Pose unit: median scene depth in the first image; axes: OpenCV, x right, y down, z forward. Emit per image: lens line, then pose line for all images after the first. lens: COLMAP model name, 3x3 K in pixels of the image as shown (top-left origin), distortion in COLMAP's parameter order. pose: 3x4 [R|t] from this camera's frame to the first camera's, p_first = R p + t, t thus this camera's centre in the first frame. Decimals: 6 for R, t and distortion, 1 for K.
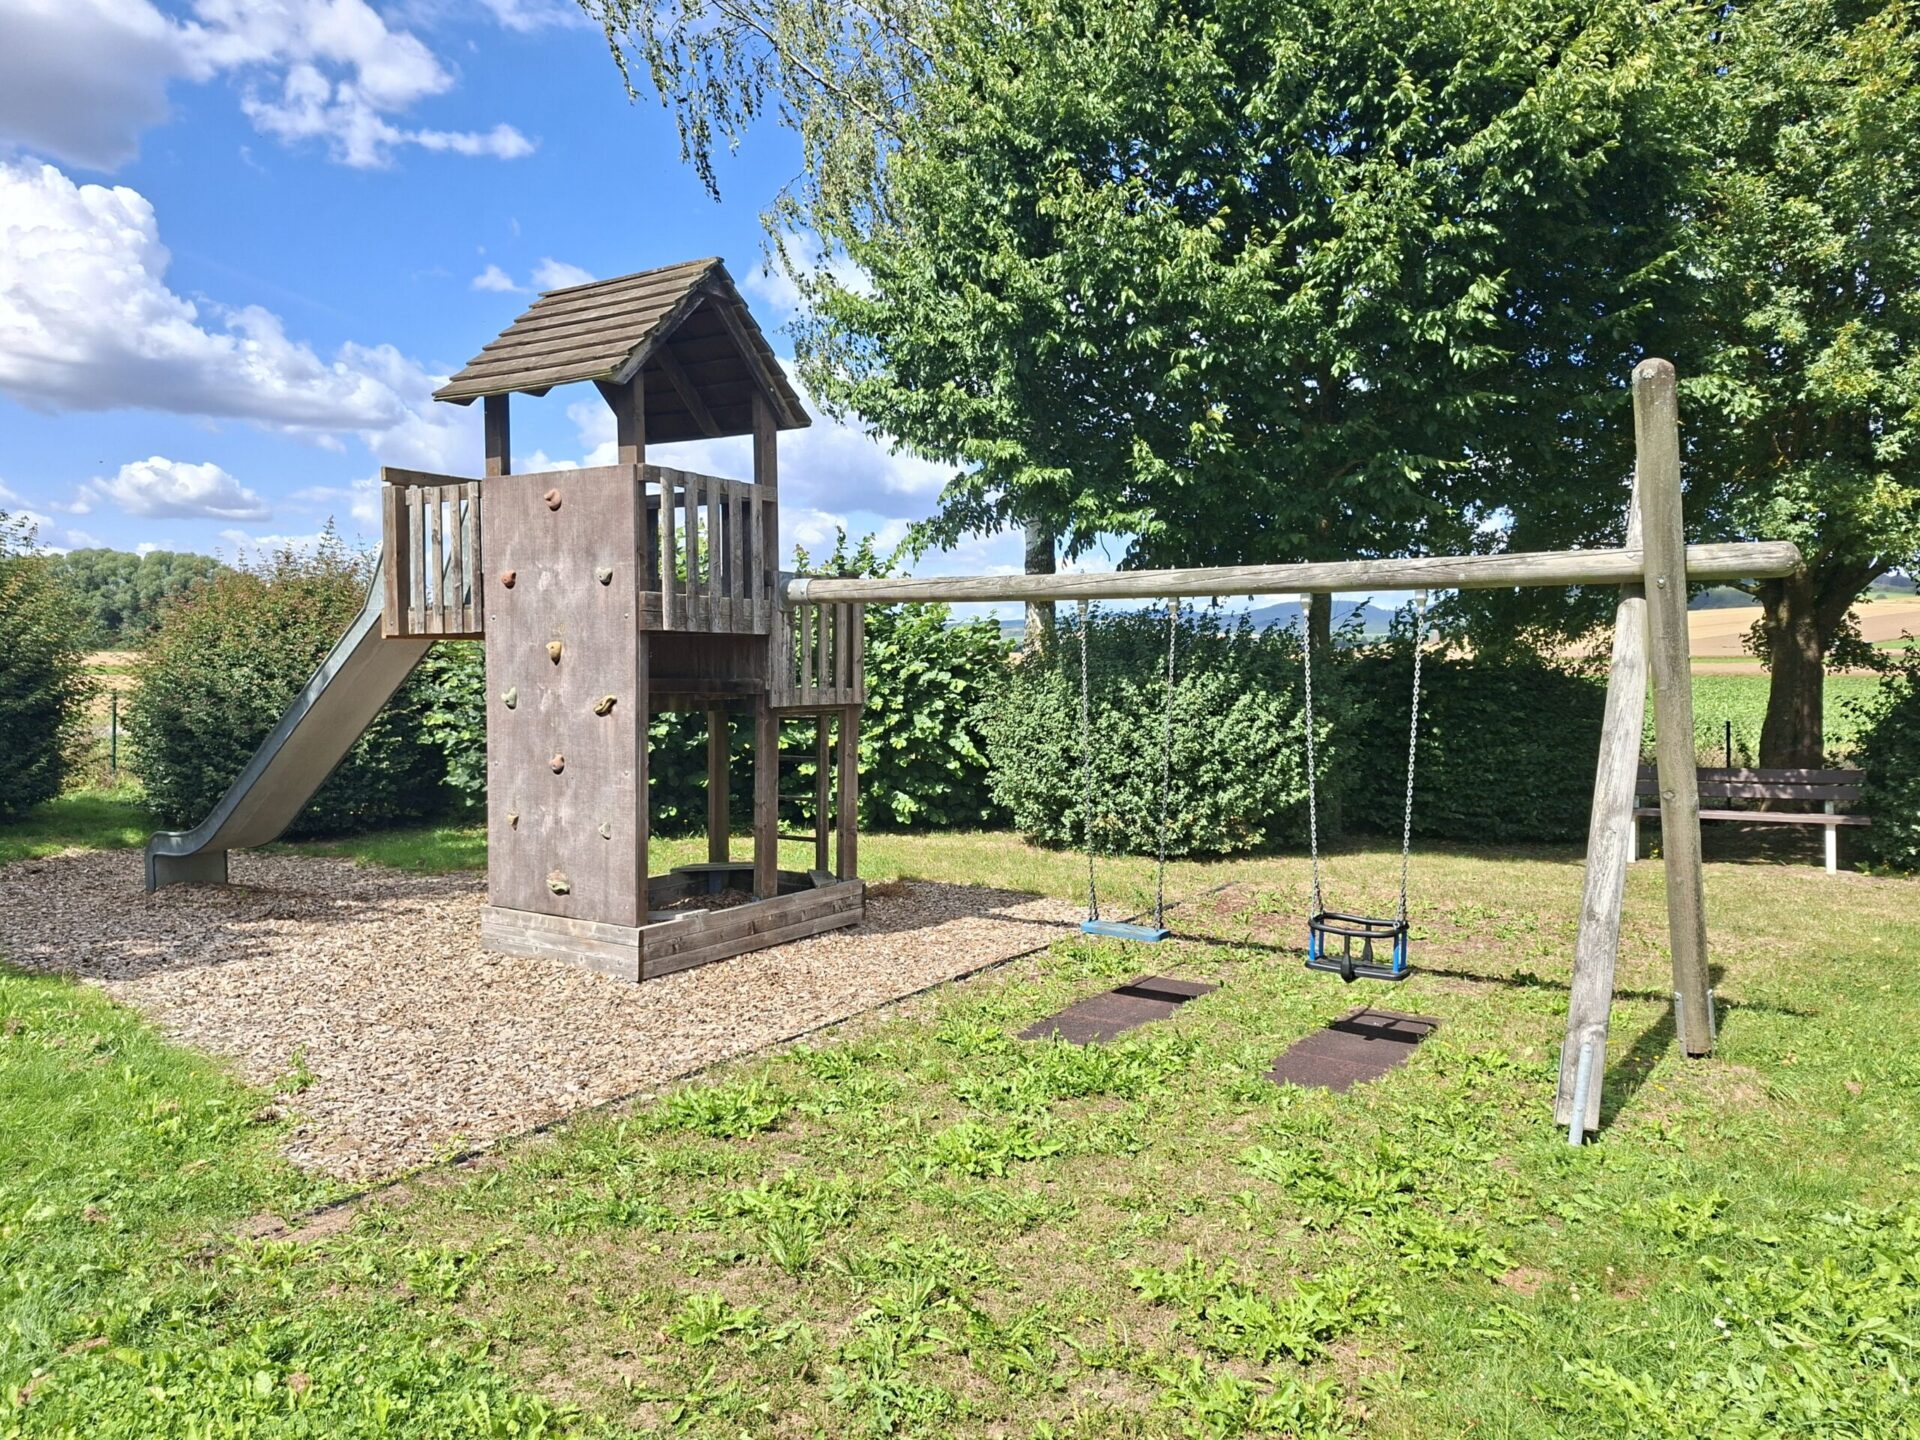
lens RADIAL K [[1443.8, 0, 960.0], [0, 1443.8, 720.0], [0, 0, 1]] dist [0.246014, -0.281790]
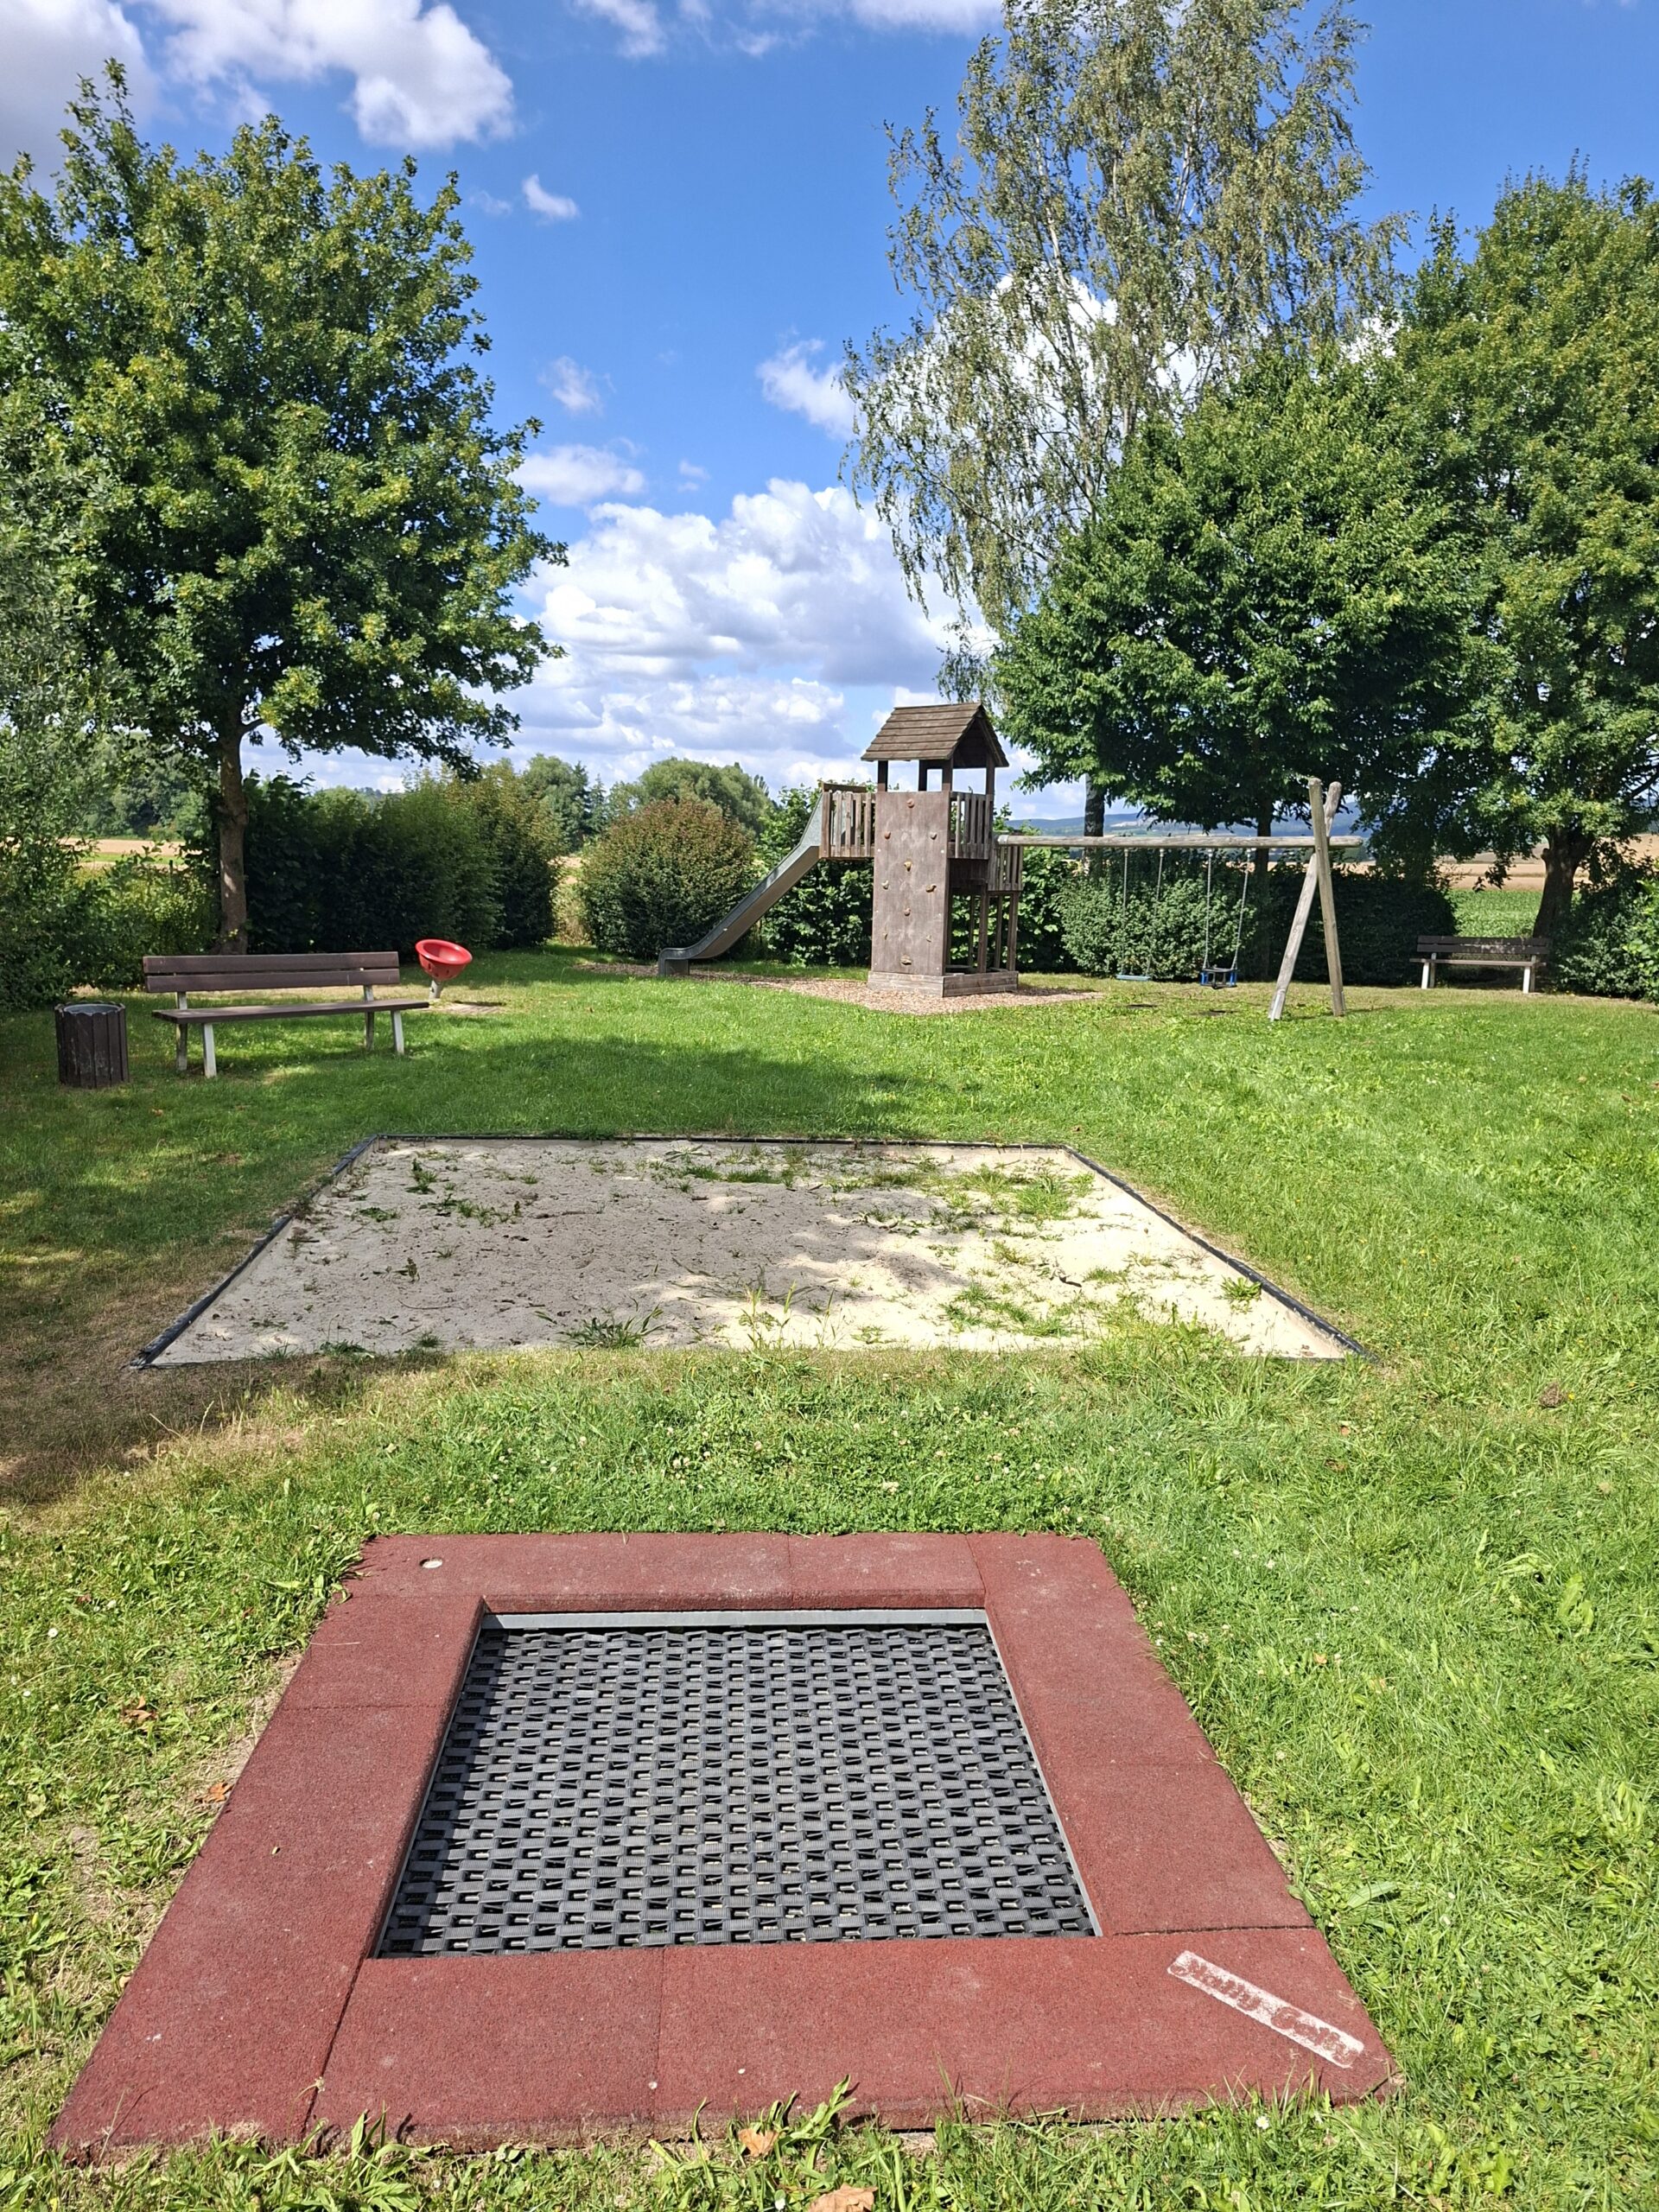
lens RADIAL K [[1631.9, 0, 829.5], [0, 1631.9, 1106.0], [0, 0, 1]] dist [0.179589, -0.258886]
pose [[0.997065, 0.030330, -0.070292, -0.129850], [-0.022818, 0.994178, 0.105310, 0.043609], [0.073076, -0.103397, 0.991952, -1.142530]]
